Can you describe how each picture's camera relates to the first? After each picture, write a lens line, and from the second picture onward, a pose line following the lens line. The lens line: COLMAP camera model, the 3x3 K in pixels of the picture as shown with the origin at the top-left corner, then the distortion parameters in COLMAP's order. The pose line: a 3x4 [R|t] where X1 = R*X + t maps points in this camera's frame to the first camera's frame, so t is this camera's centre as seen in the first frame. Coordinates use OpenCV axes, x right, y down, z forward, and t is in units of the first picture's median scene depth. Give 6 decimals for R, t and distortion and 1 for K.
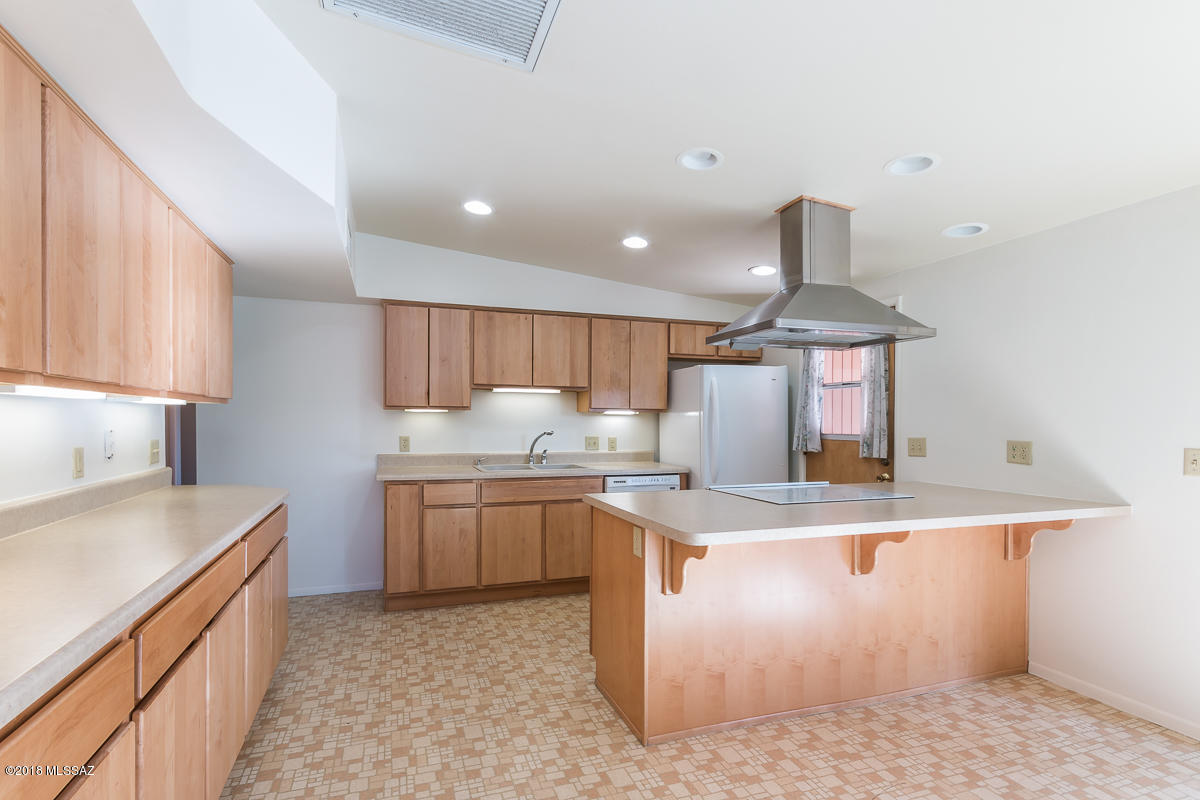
lens RADIAL K [[560.3, 0, 569.1], [0, 560.3, 424.2], [0, 0, 1]] dist [0.001434, 0.000268]
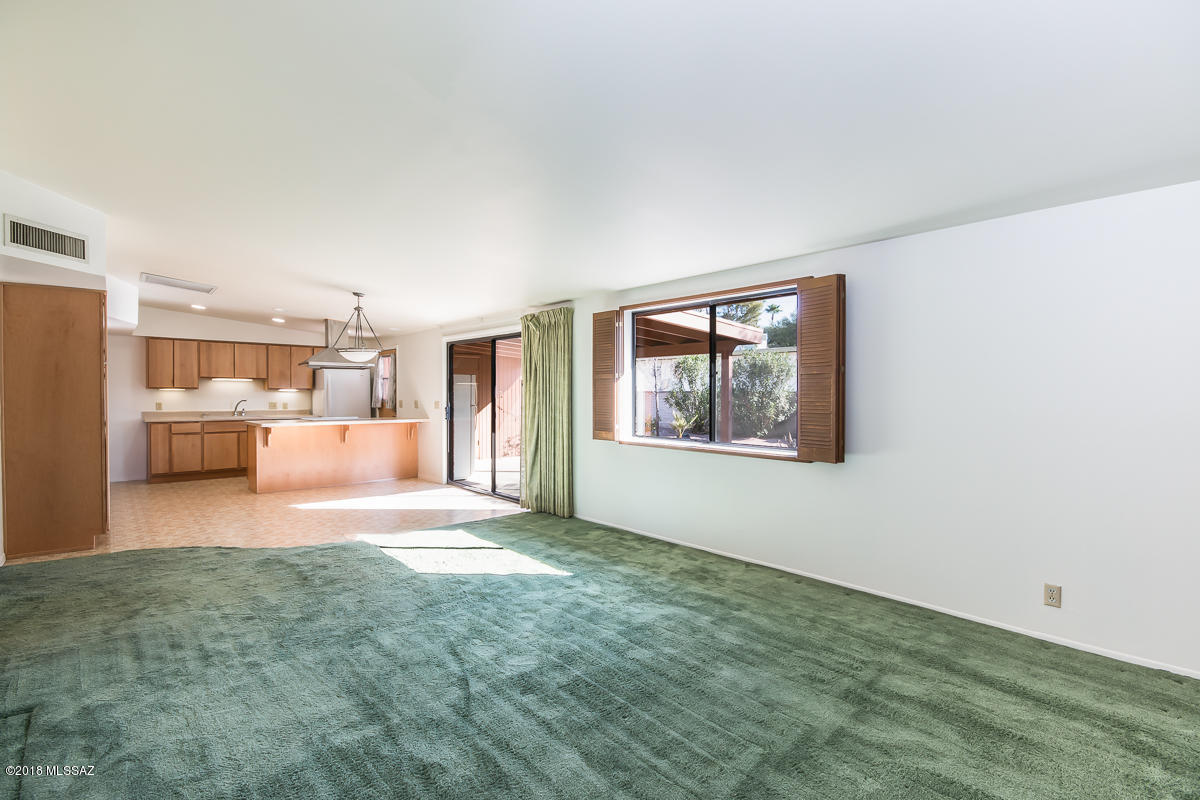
lens RADIAL K [[561.8, 0, 600.0], [0, 561.8, 400.0], [0, 0, 1]] dist [0.002561, 0.000483]
pose [[0.917404, -0.006243, 0.397909, 0.396244], [0.005031, 0.999979, 0.004090, 0.014713], [-0.397926, -0.001750, 0.917416, -1.657943]]
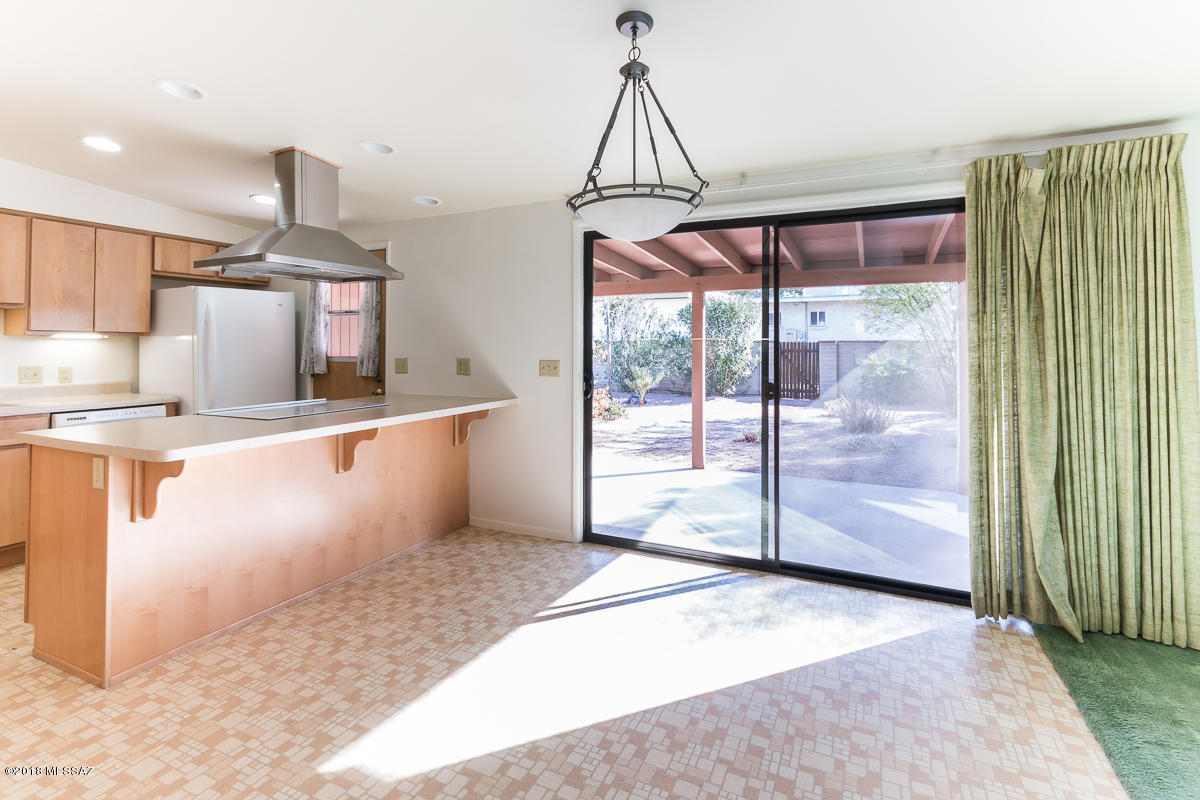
lens RADIAL K [[578.5, 0, 598.9], [0, 578.5, 332.7], [0, 0, 1]] dist [0.005476, -0.000397]
pose [[0.684847, 0.010656, 0.728609, -0.010025], [0.009775, 0.999669, -0.023808, 0.002600], [-0.728621, 0.023427, 0.684516, -0.175195]]
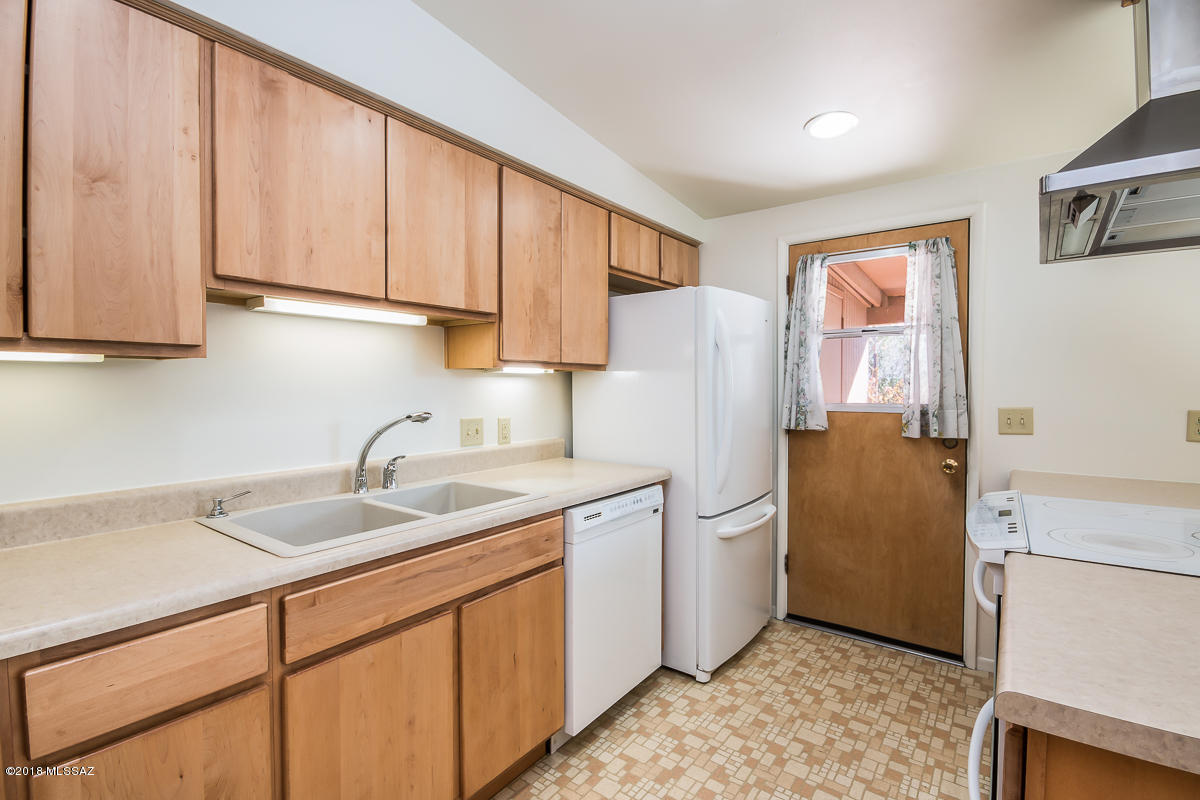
lens RADIAL K [[562.5, 0, 594.3], [0, 562.5, 393.8], [0, 0, 1]] dist [0.001192, 0.000007]
pose [[0.816233, -0.015430, 0.577517, -0.197514], [0.008978, 0.999861, 0.014025, -0.007378], [-0.577653, -0.006263, 0.816258, 0.671568]]
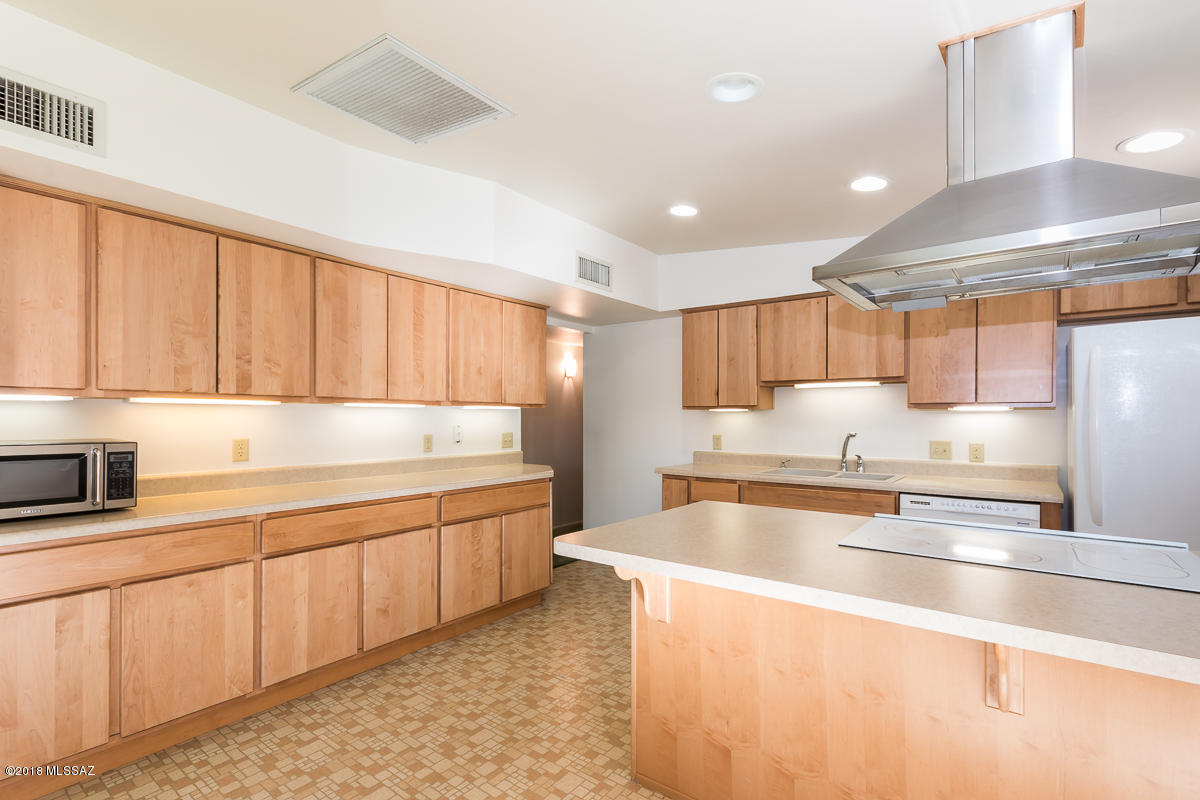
lens RADIAL K [[554.6, 0, 597.1], [0, 554.6, 417.9], [0, 0, 1]] dist [0.002776, 0.000158]
pose [[0.562152, -0.004624, -0.827021, 0.496117], [-0.006222, 0.999932, -0.009820, 0.001215], [0.827011, 0.010666, 0.562085, 0.262548]]
